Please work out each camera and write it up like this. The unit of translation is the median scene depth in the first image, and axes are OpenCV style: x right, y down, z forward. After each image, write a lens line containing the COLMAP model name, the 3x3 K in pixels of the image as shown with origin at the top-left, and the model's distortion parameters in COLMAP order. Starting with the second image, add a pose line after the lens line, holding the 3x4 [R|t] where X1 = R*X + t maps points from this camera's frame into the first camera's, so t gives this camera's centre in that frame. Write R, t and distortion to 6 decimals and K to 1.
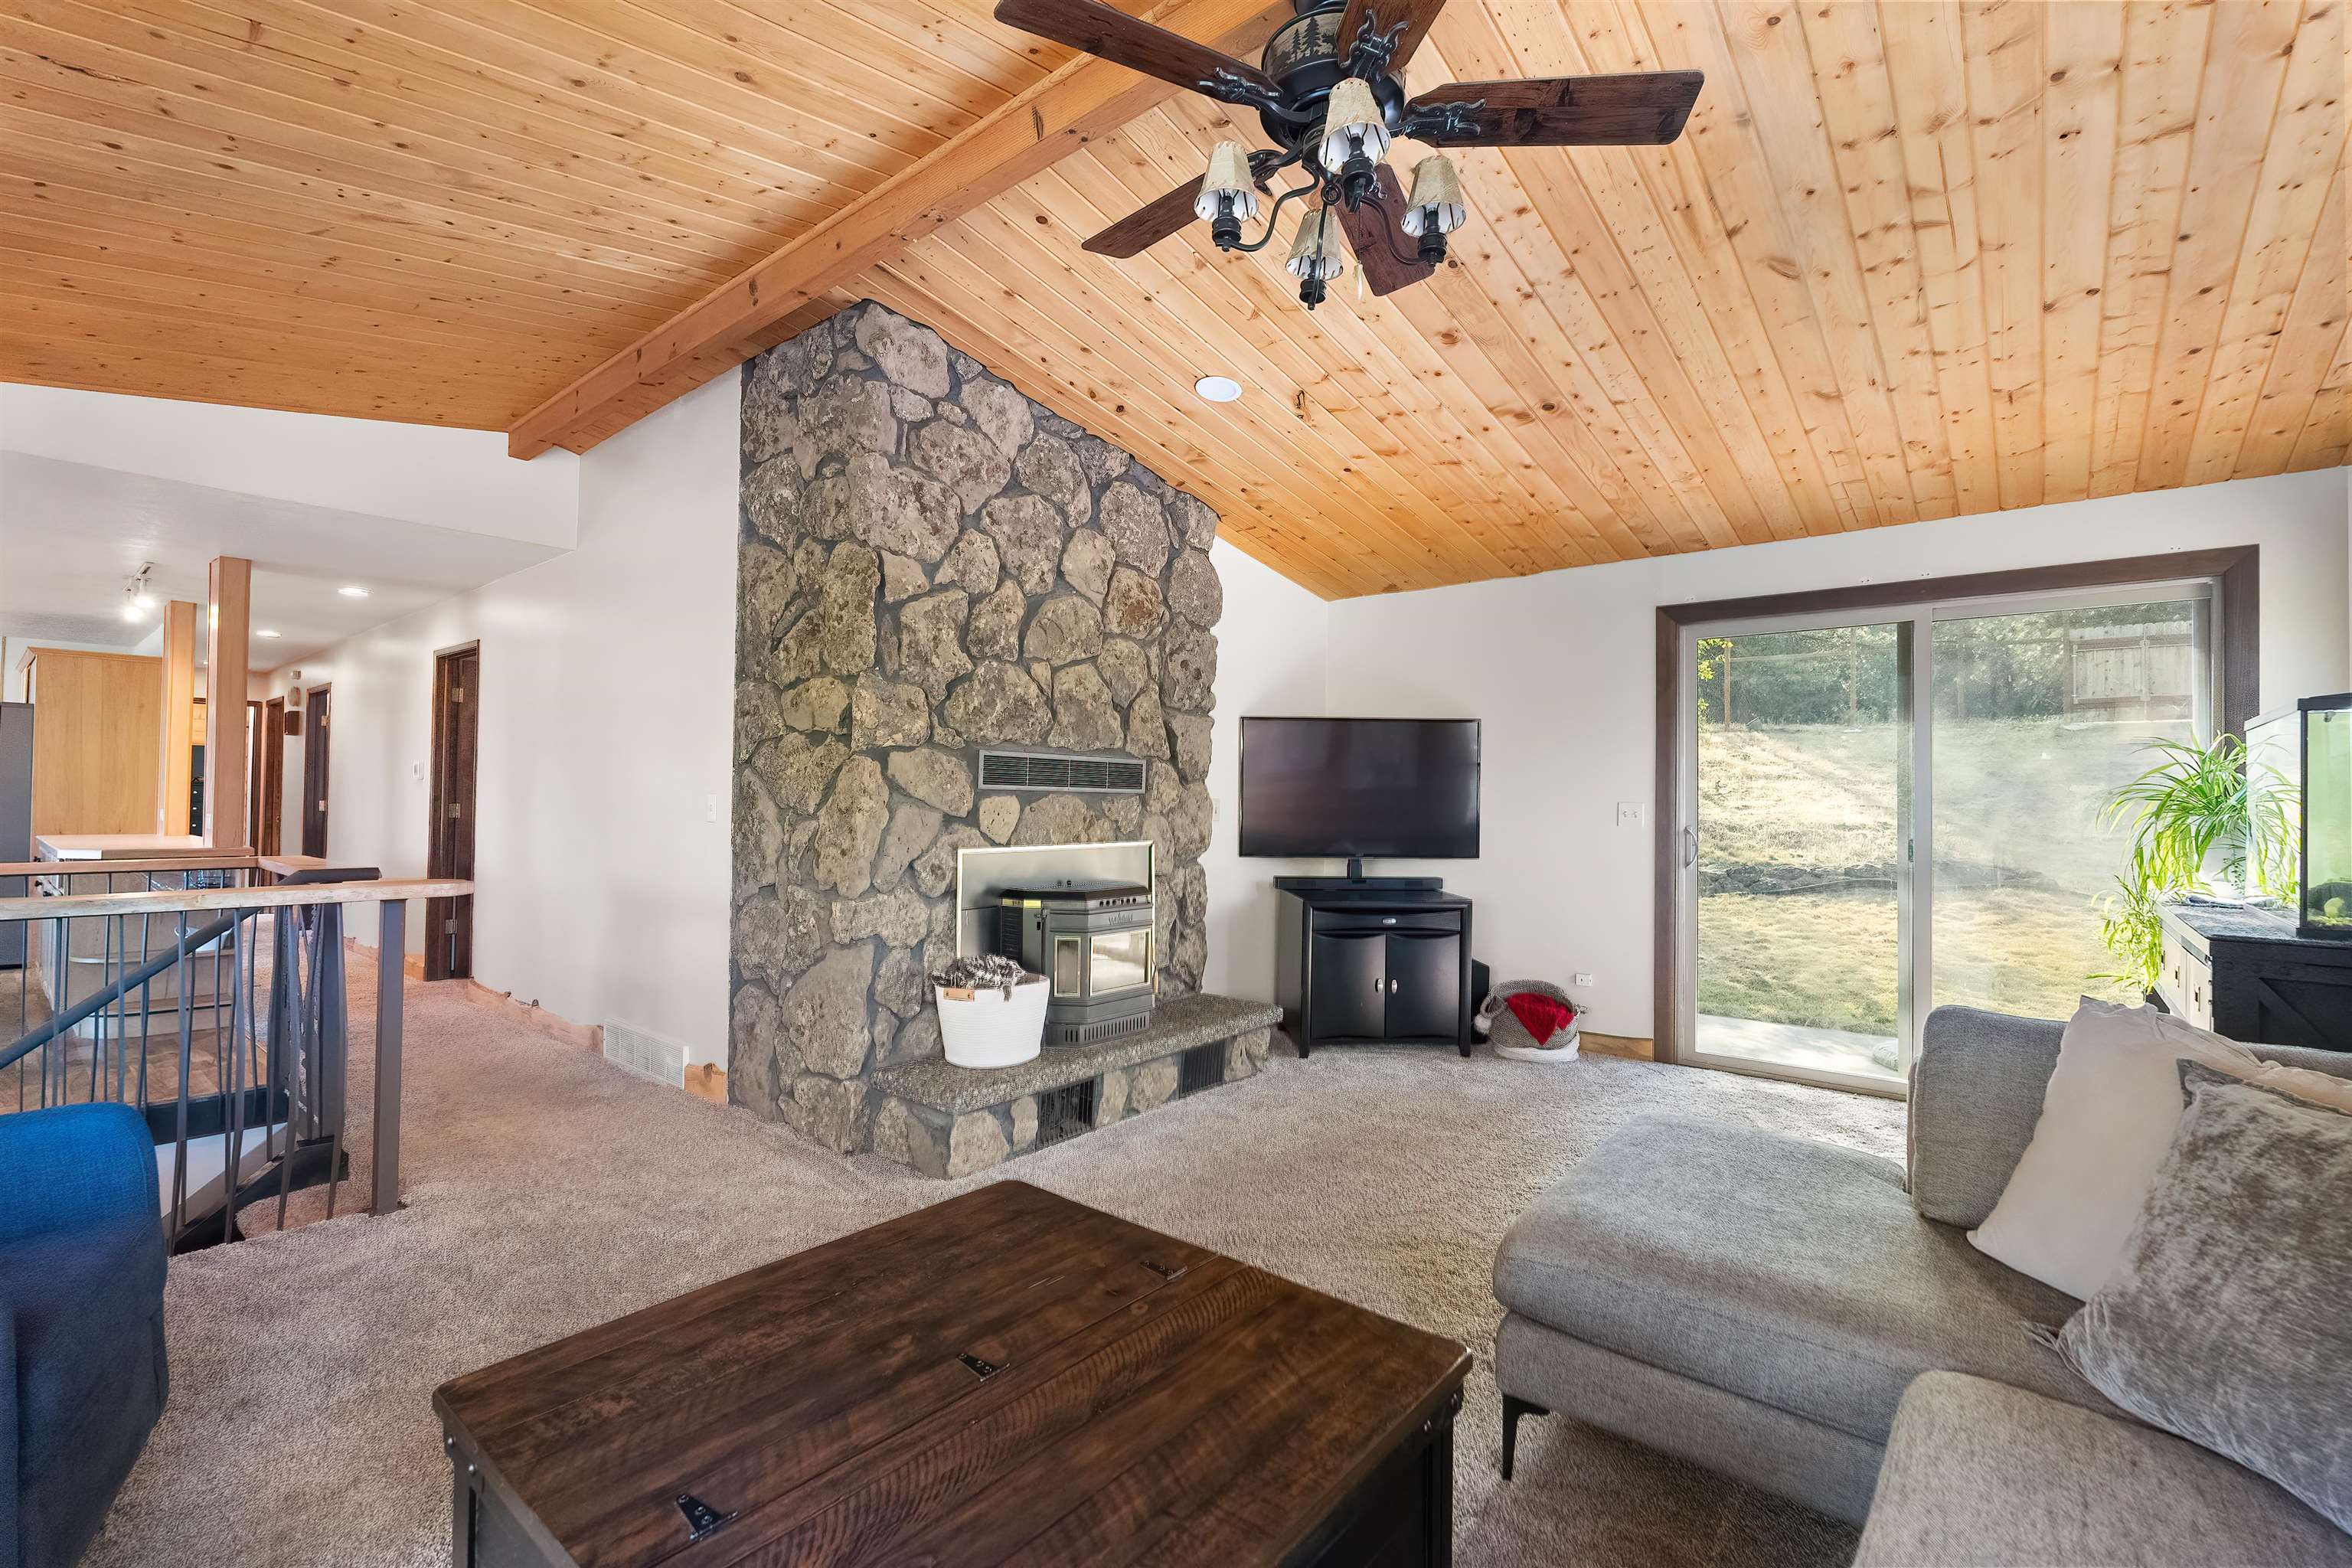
lens RADIAL K [[1020.4, 0, 1178.4], [0, 1020.4, 785.5], [0, 0, 1]] dist [-0.000357, -0.000230]
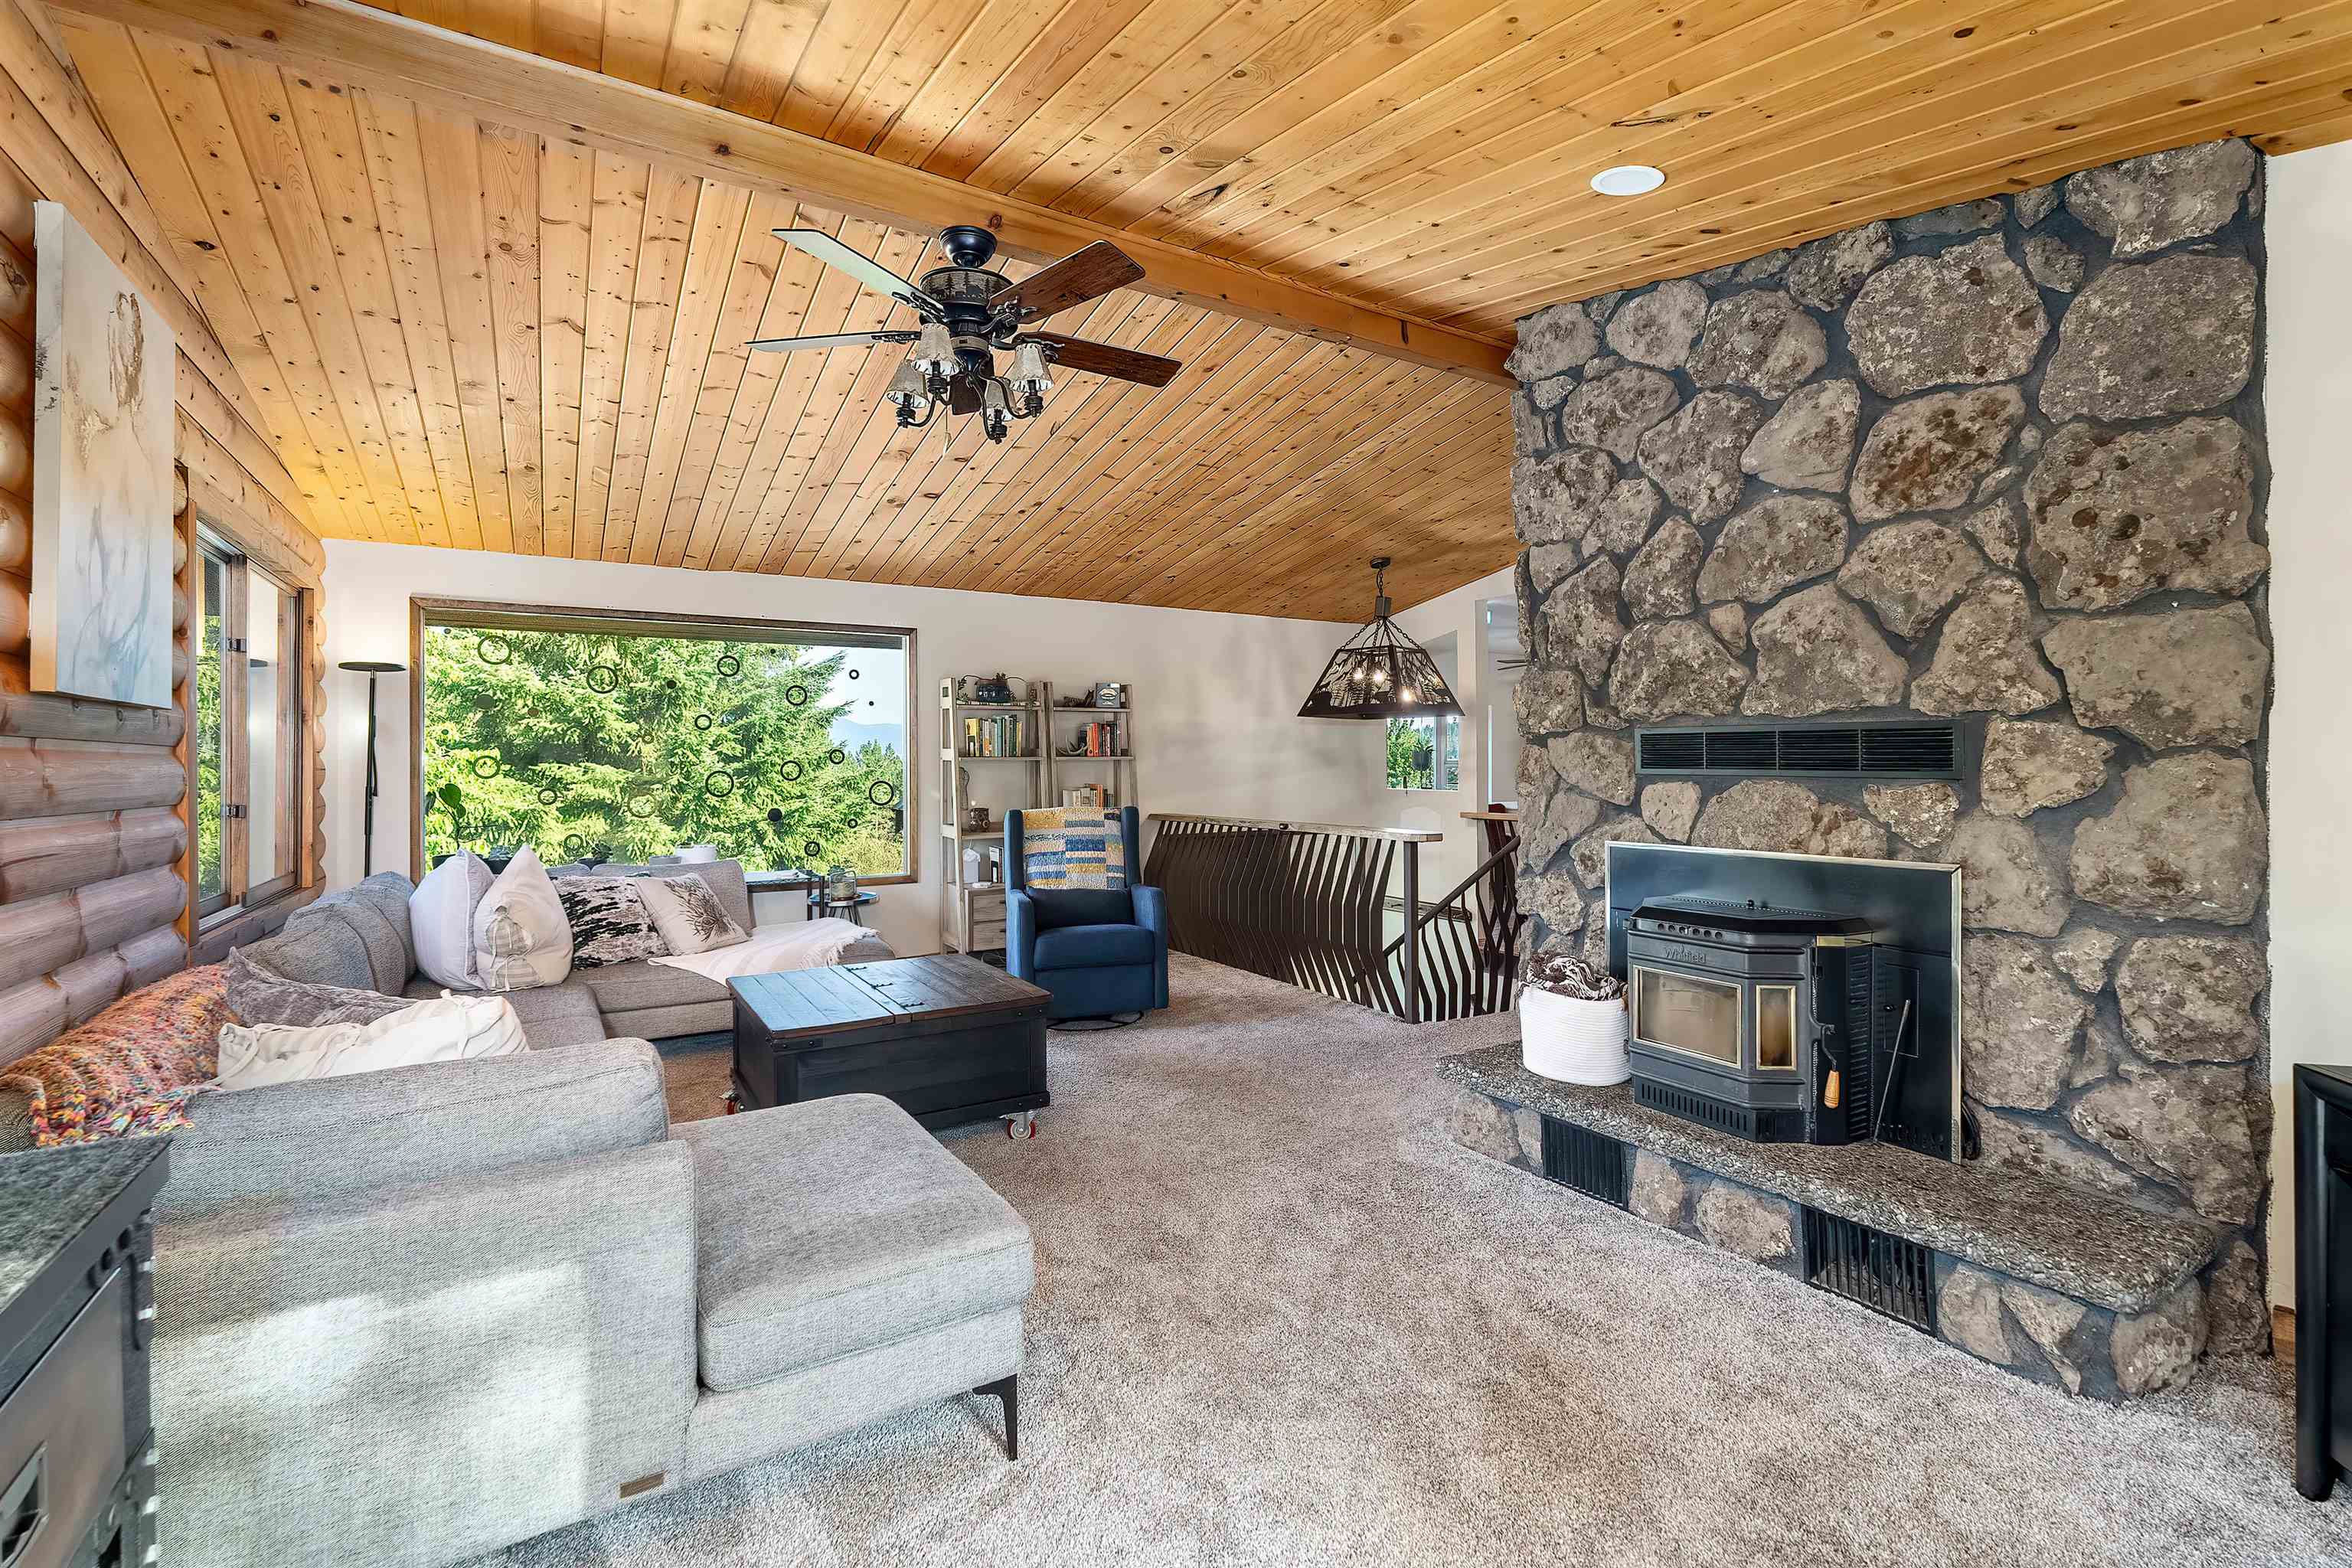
lens RADIAL K [[1020.4, 0, 1174.7], [0, 1020.4, 770.9], [0, 0, 1]] dist [-0.000357, -0.000230]
pose [[-0.317676, -0.007882, -0.948166, 0.725196], [0.007823, 0.999910, -0.010933, 0.006840], [0.948167, -0.010891, -0.317586, 0.871463]]
